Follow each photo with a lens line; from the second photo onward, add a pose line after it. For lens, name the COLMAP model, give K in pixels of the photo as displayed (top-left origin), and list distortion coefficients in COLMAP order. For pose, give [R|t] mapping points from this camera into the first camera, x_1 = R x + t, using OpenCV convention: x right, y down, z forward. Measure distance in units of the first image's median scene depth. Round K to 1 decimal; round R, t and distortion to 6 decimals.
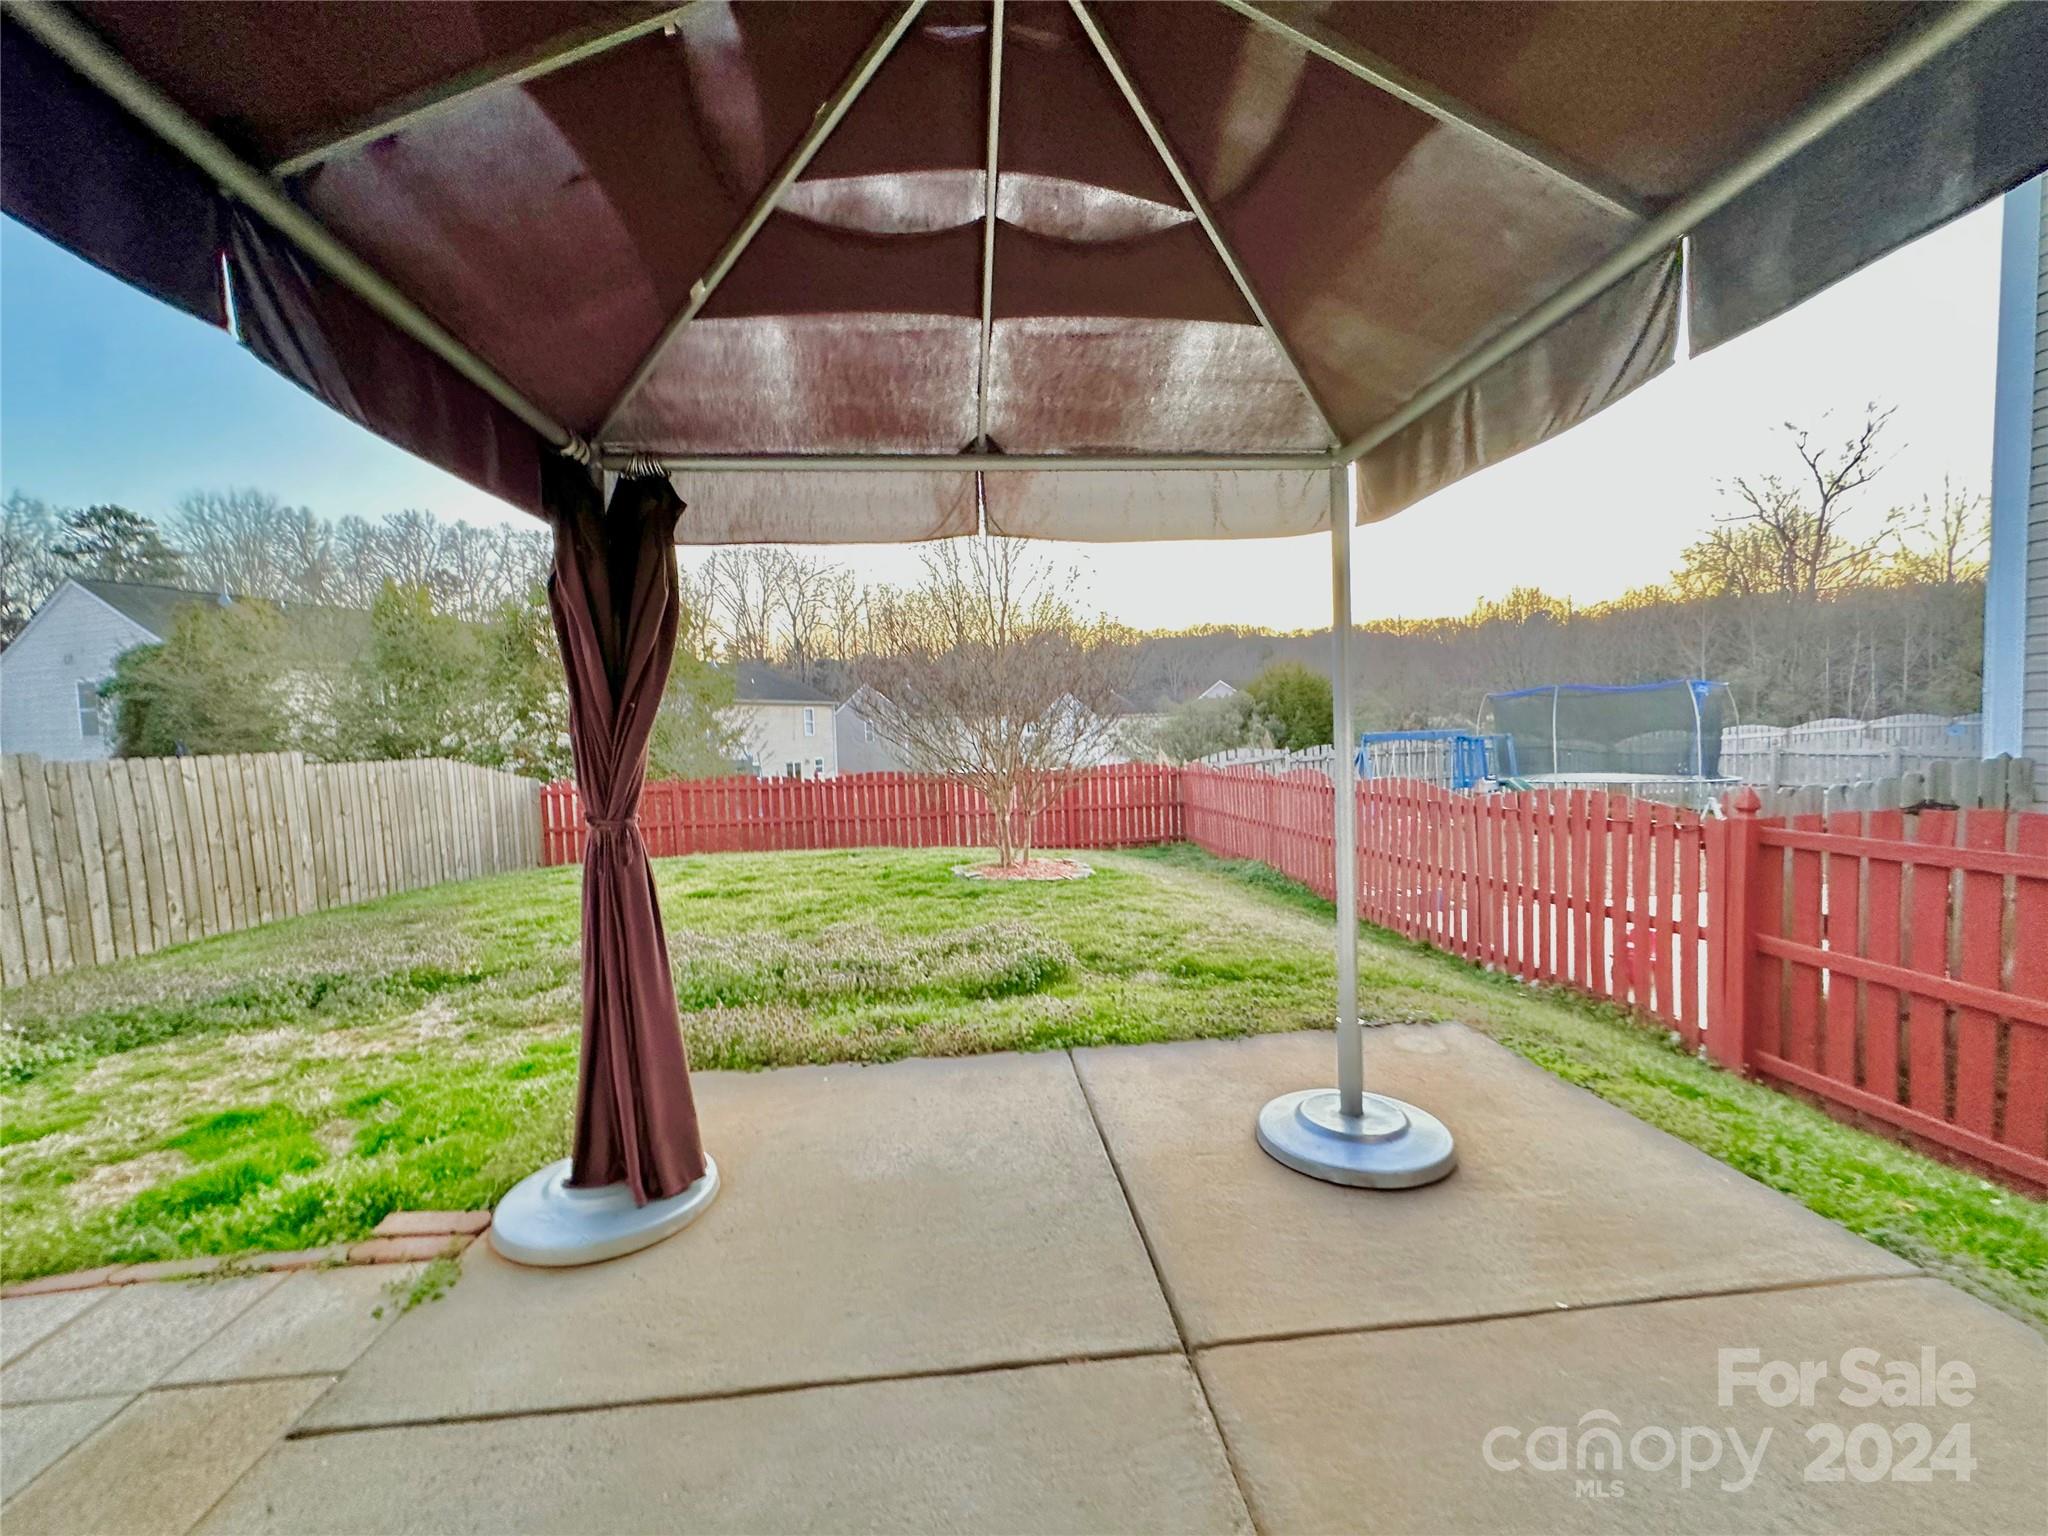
lens RADIAL K [[815.6, 0, 1025.6], [0, 815.6, 771.4], [0, 0, 1]] dist [-0.004267, 0.000659]
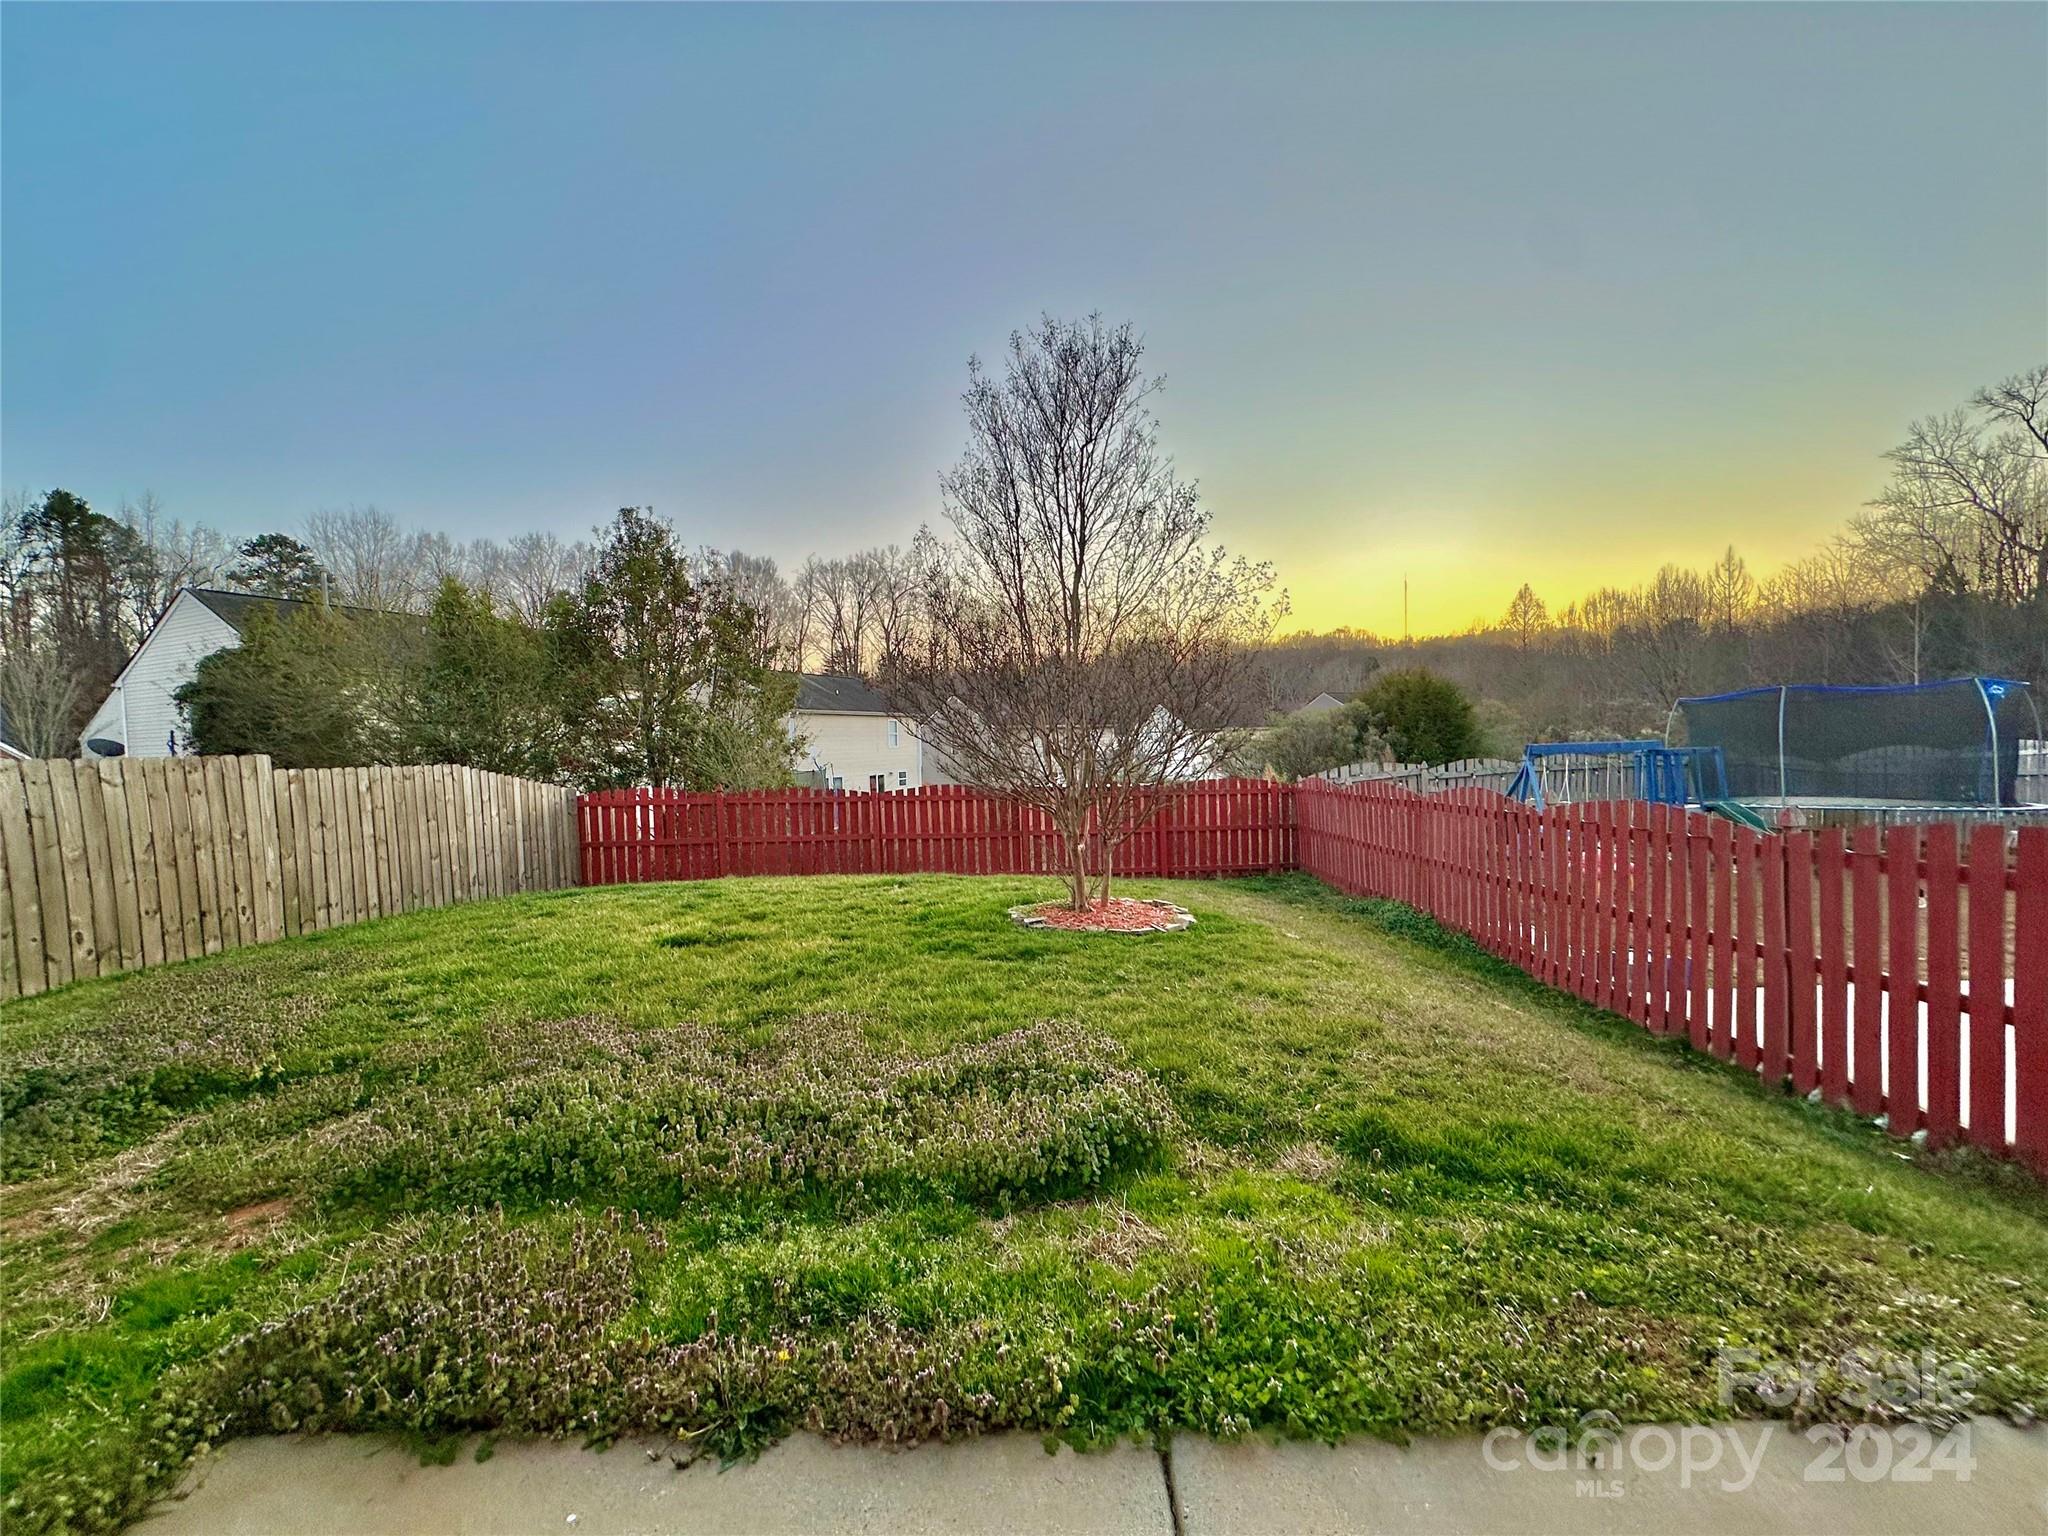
lens RADIAL K [[815.6, 0, 1026.7], [0, 815.6, 776.4], [0, 0, 1]] dist [-0.004267, 0.000659]
pose [[0.993985, 0.010107, -0.109051, 0.005812], [-0.011421, 0.999870, -0.011424, 0.000177], [0.108921, 0.012601, 0.993971, 0.130549]]
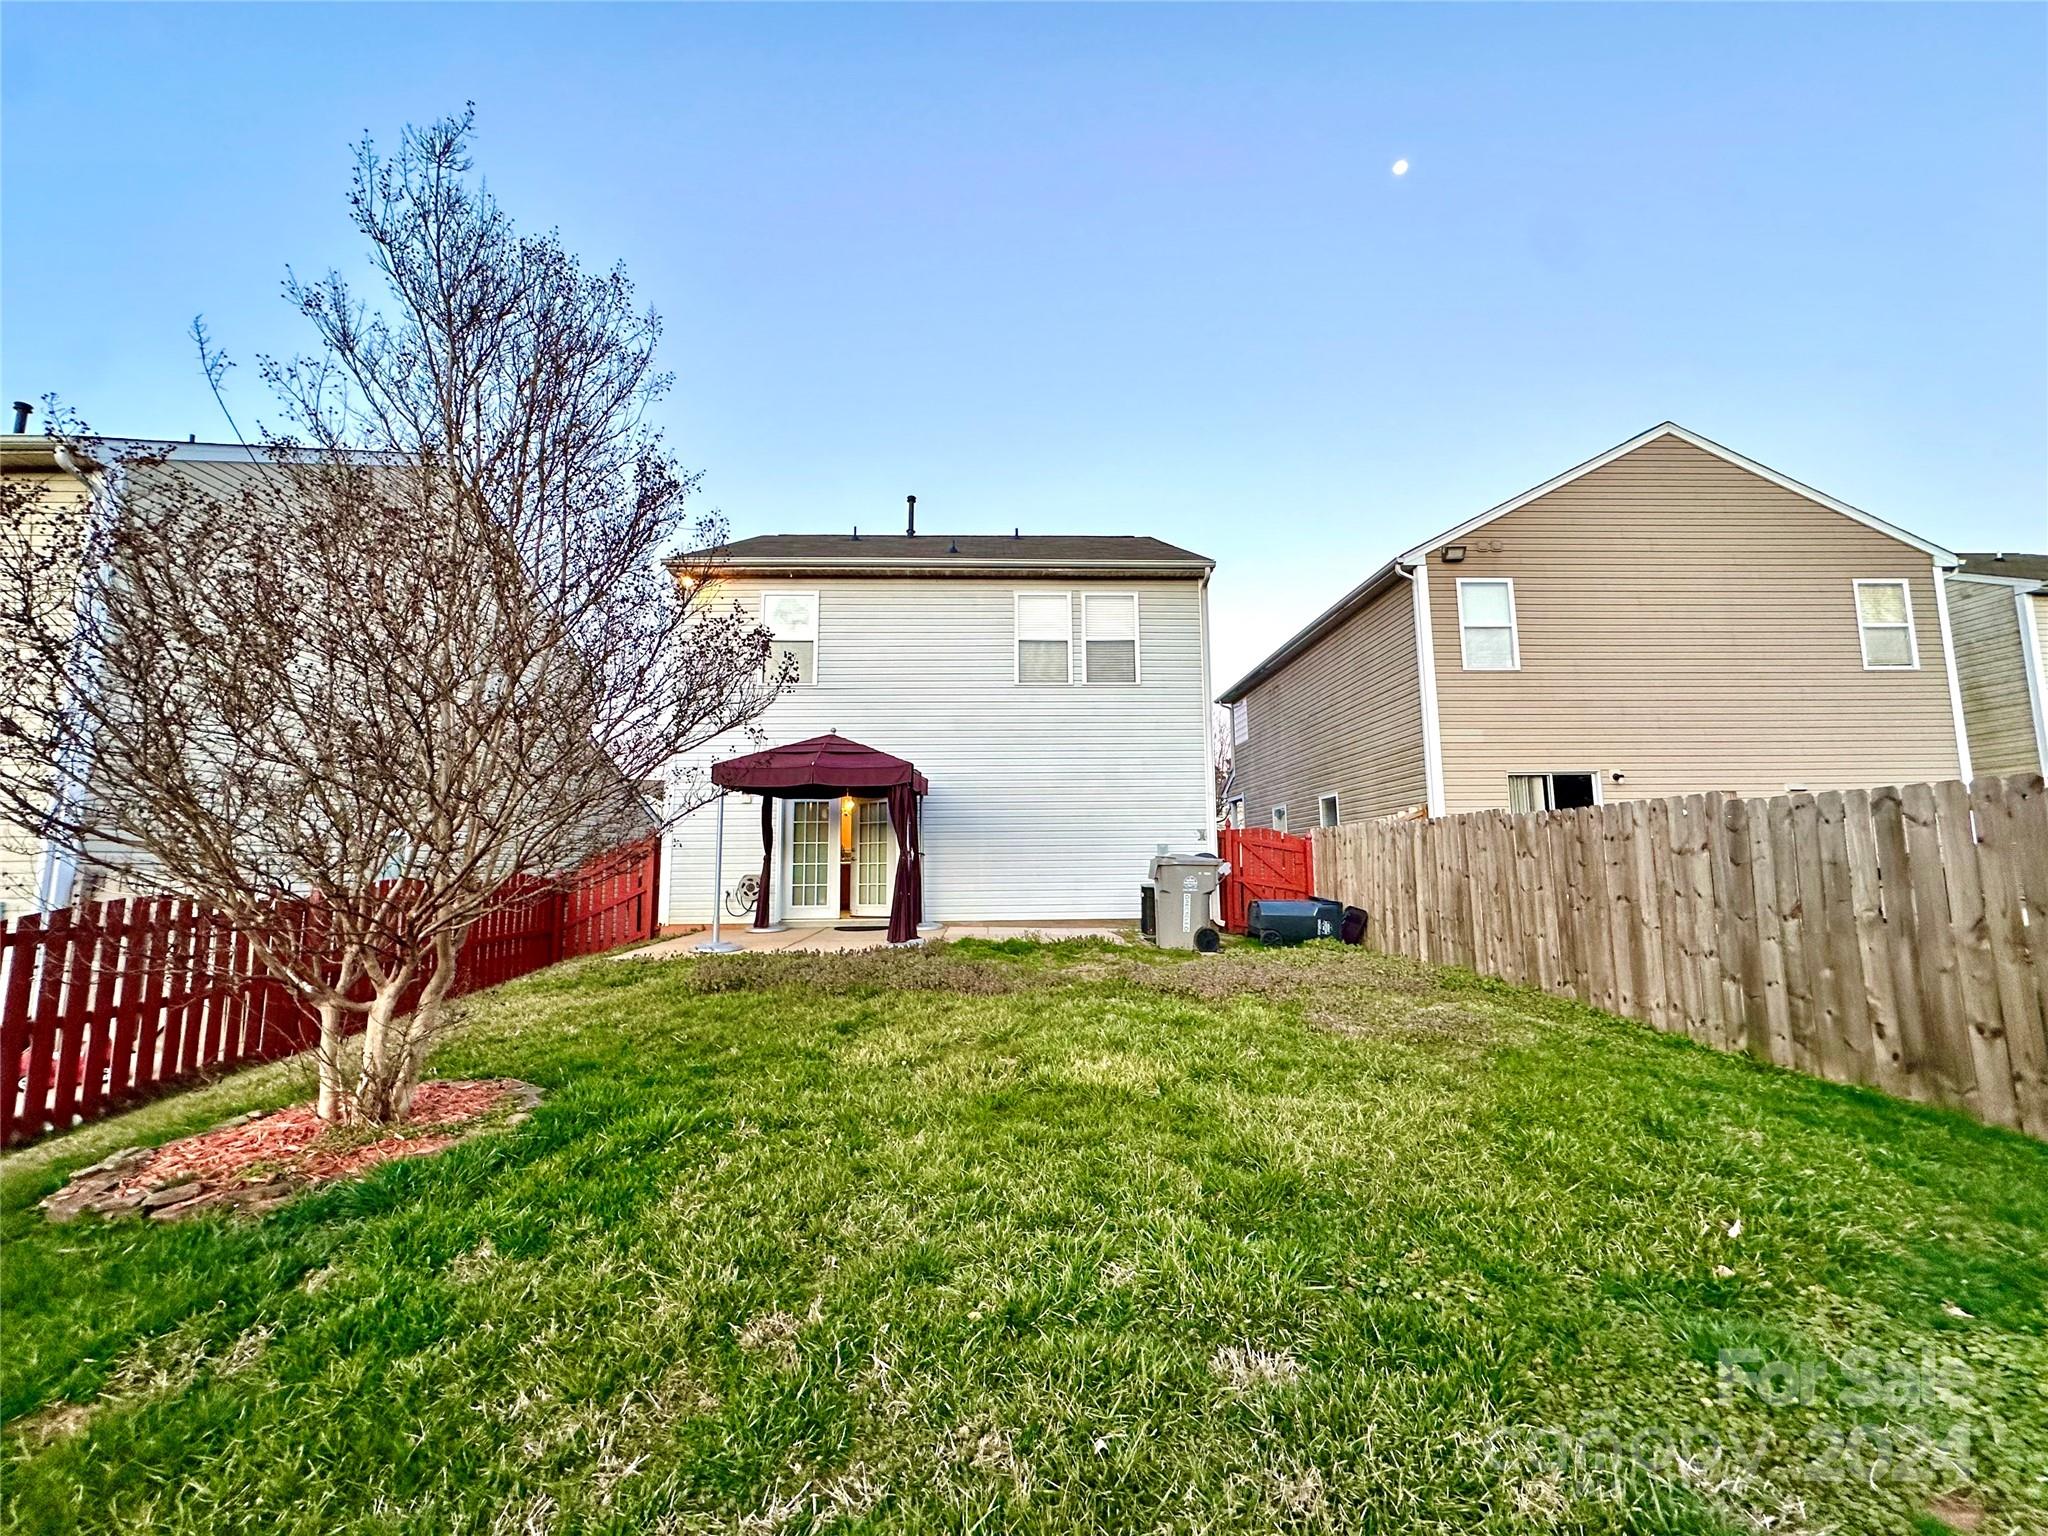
lens RADIAL K [[815.6, 0, 1025.2], [0, 815.6, 765.1], [0, 0, 1]] dist [-0.004267, 0.000659]
pose [[-0.997056, 0.043585, 0.063087, -0.211489], [0.039145, 0.996780, -0.069987, -0.007910], [-0.065934, -0.067311, -0.995551, 0.809702]]
